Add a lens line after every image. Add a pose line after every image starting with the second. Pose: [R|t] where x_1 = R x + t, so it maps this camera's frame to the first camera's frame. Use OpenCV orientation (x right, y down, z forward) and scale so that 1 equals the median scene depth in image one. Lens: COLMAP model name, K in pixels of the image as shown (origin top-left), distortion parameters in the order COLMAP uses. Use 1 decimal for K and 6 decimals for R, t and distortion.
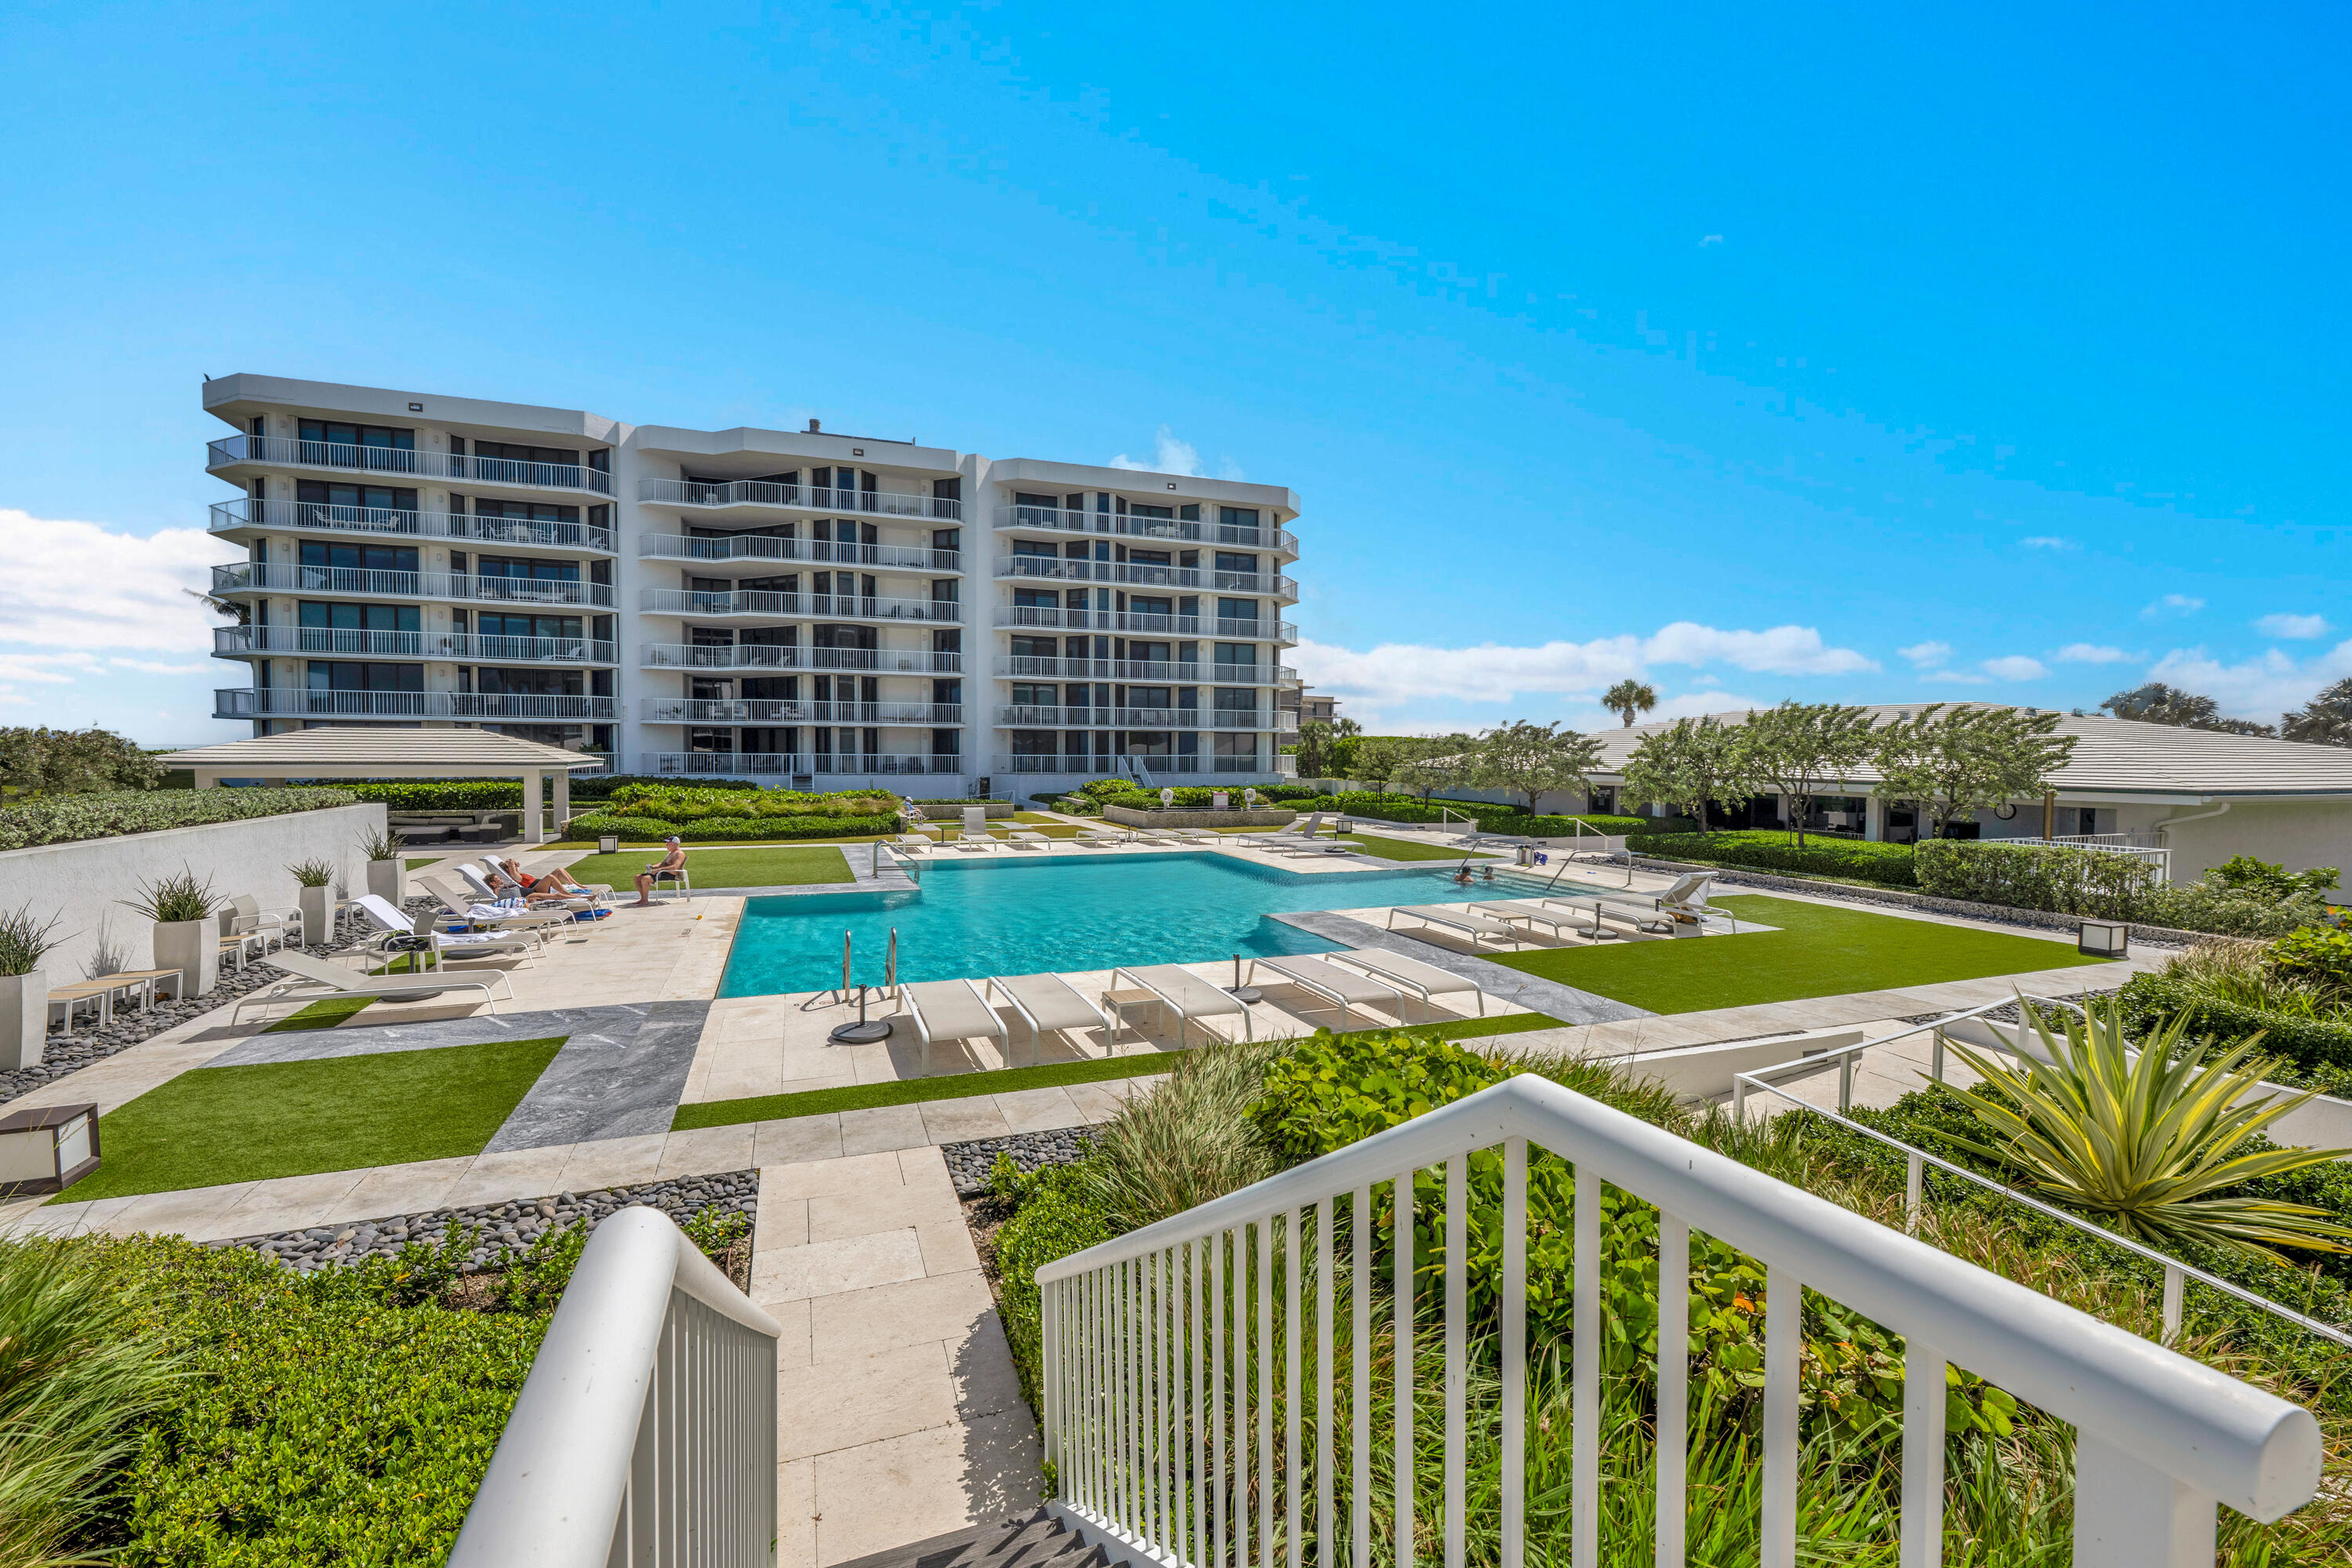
lens RADIAL K [[969.3, 0, 1176.0], [0, 969.3, 784.0], [0, 0, 1]] dist [0.001722, -0.000060]
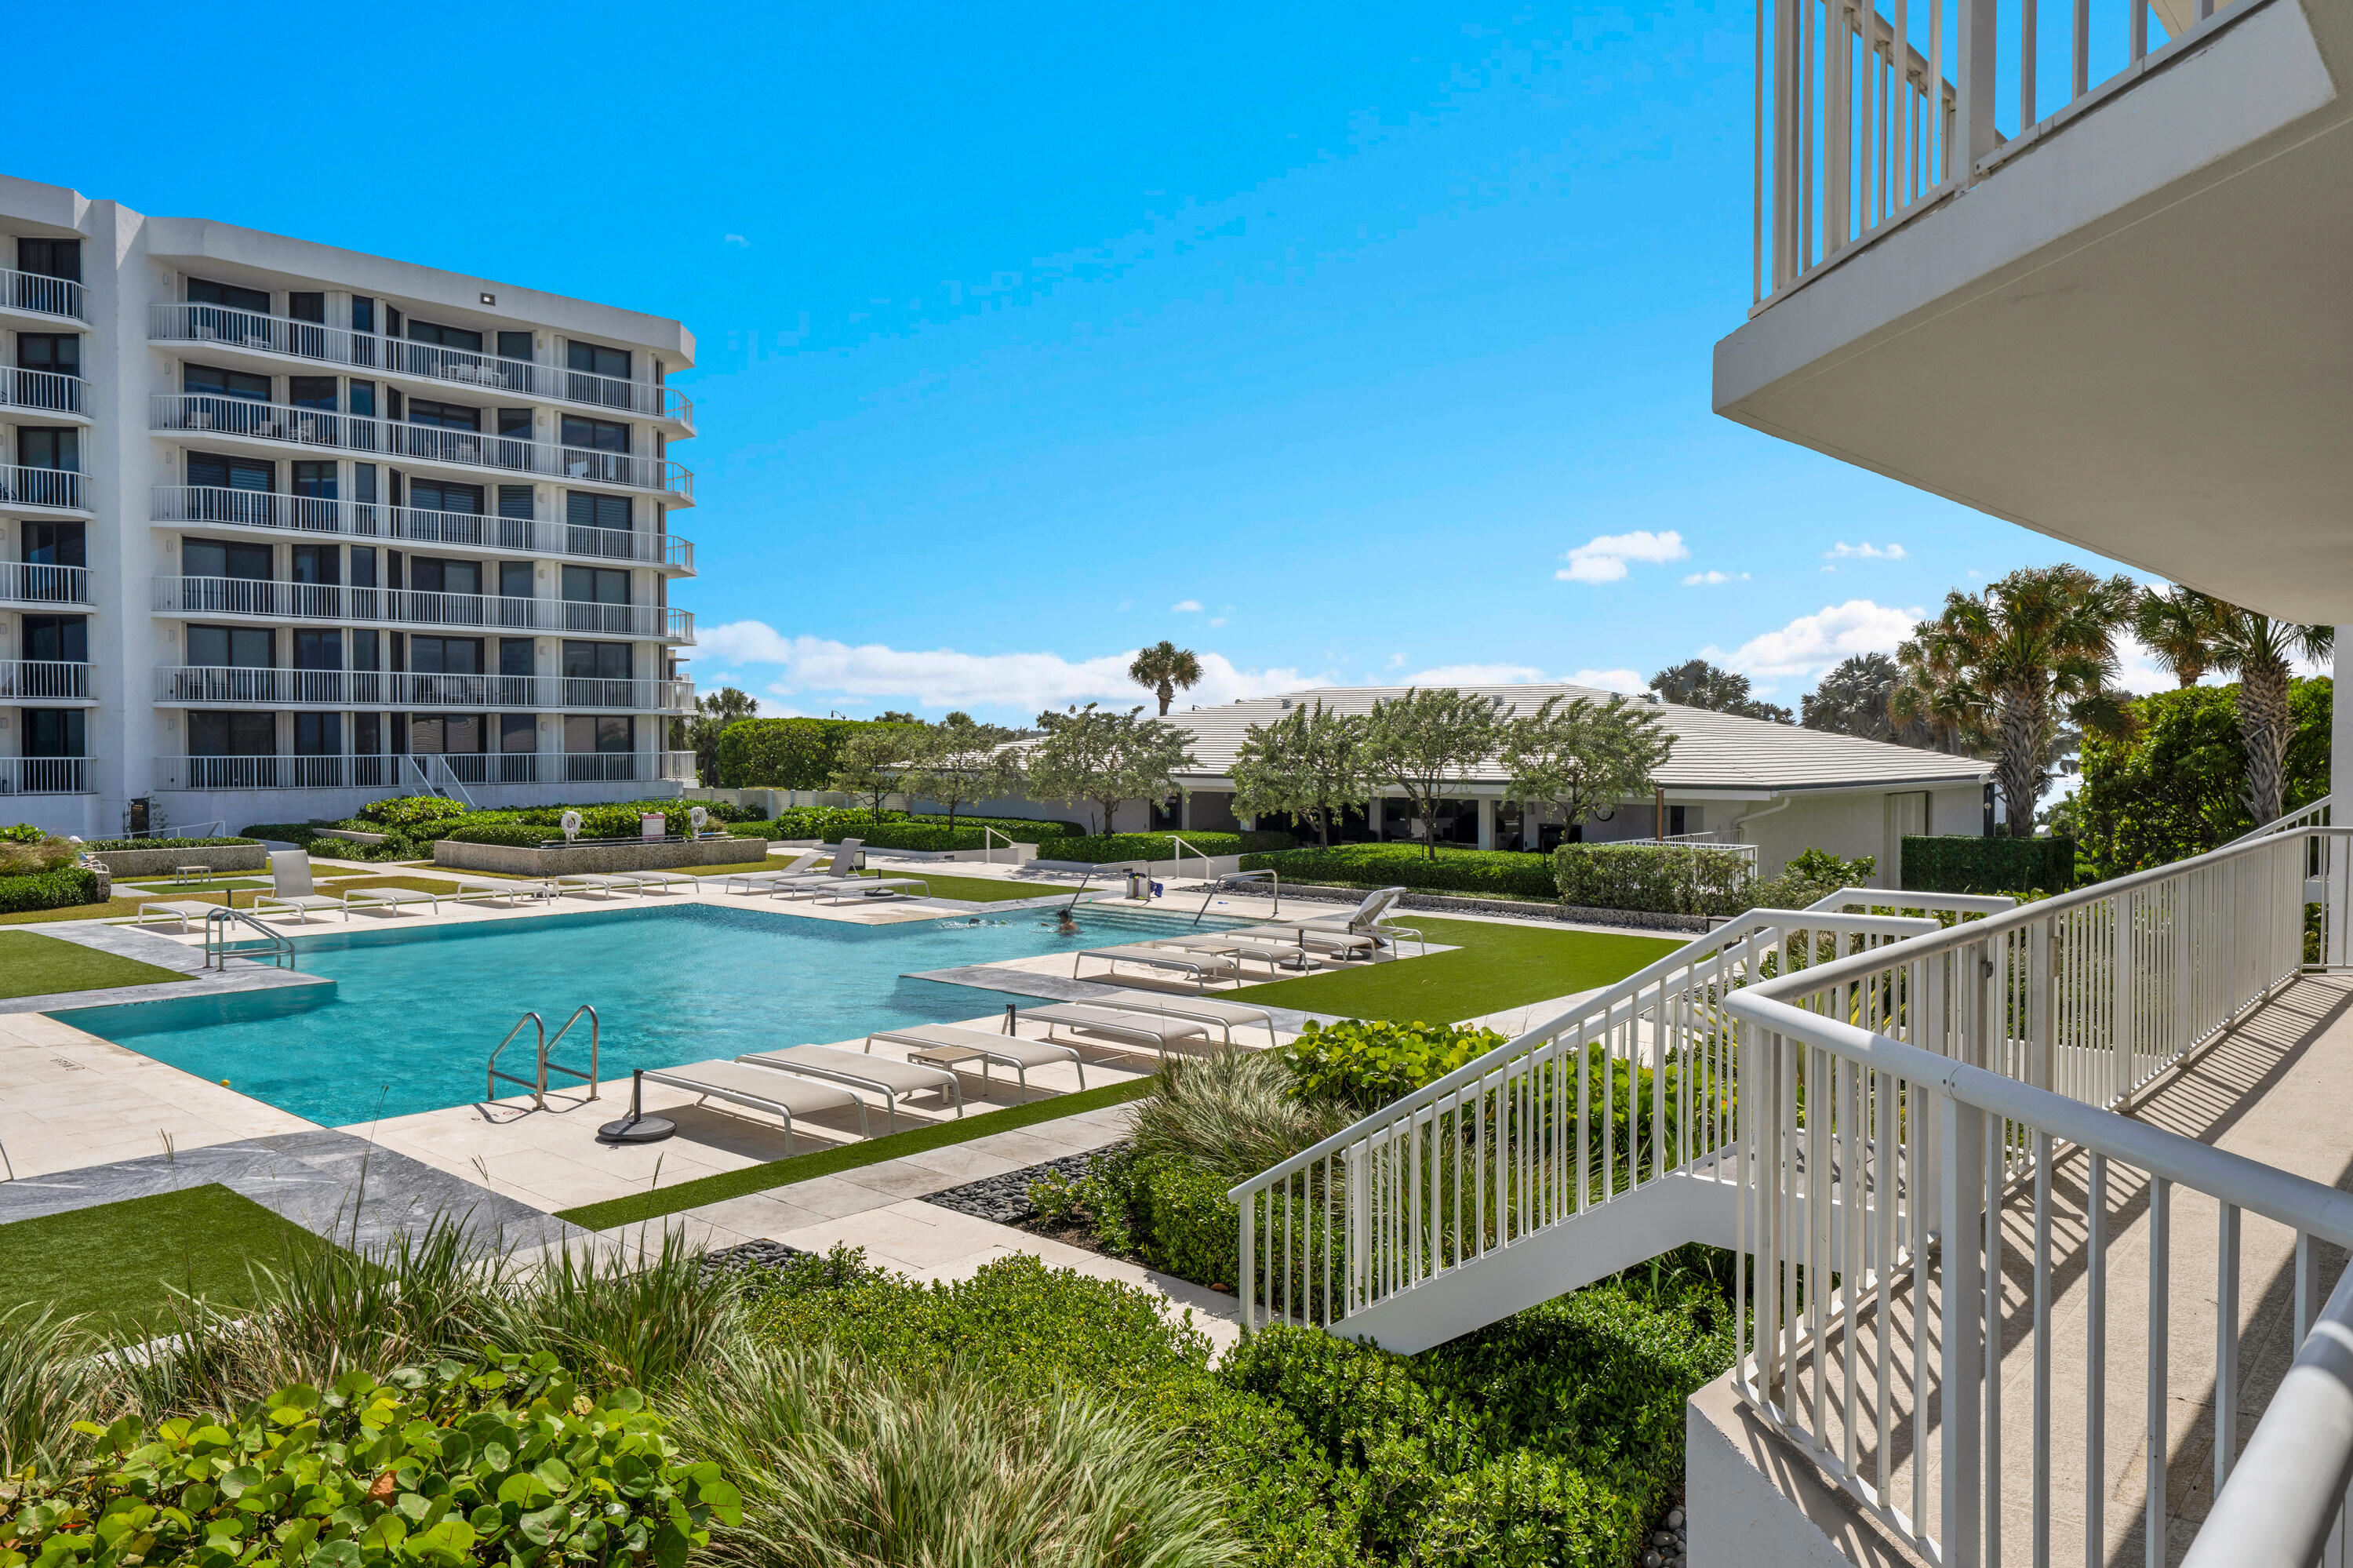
lens RADIAL K [[1635.7, 0, 1176.5], [0, 1635.7, 784.0], [0, 0, 1]] dist [0.003320, -0.000930]
pose [[0.879765, -0.017806, 0.475075, -0.119796], [0.020126, 0.999797, 0.000201, -0.003243], [-0.474983, 0.009385, 0.879945, -0.079356]]
